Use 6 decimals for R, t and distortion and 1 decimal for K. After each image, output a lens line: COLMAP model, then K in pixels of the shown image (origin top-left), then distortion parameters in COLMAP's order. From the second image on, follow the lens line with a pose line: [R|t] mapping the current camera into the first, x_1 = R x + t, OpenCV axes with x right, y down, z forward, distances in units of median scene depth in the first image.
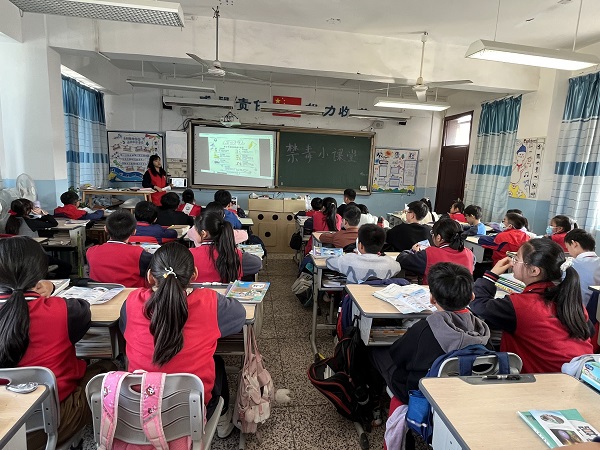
lens RADIAL K [[343.8, 0, 301.0], [0, 343.8, 224.4], [0, 0, 1]] dist [-0.007483, -0.004315]
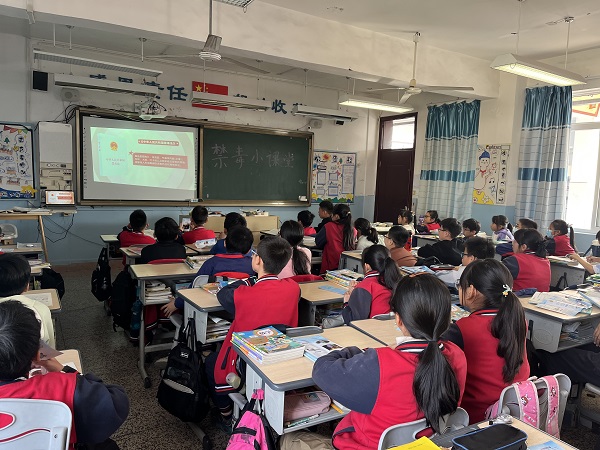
lens RADIAL K [[455.6, 0, 299.7], [0, 455.6, 226.9], [0, 0, 1]] dist [0.029173, -0.019788]
pose [[0.923505, -0.051825, 0.380069, -0.272993], [0.067133, 0.997375, -0.027124, -0.008788], [-0.377666, 0.050564, 0.924560, -0.011531]]
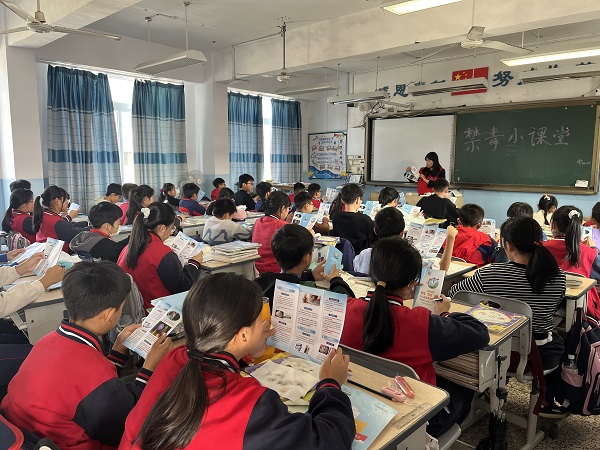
lens RADIAL K [[455.6, 0, 300.4], [0, 455.6, 224.0], [0, 0, 1]] dist [0.029173, -0.019788]
pose [[0.625714, 0.059482, -0.777781, 0.583218], [-0.097662, 0.995217, -0.002456, 0.025886], [0.773915, 0.077496, 0.628530, 0.062157]]
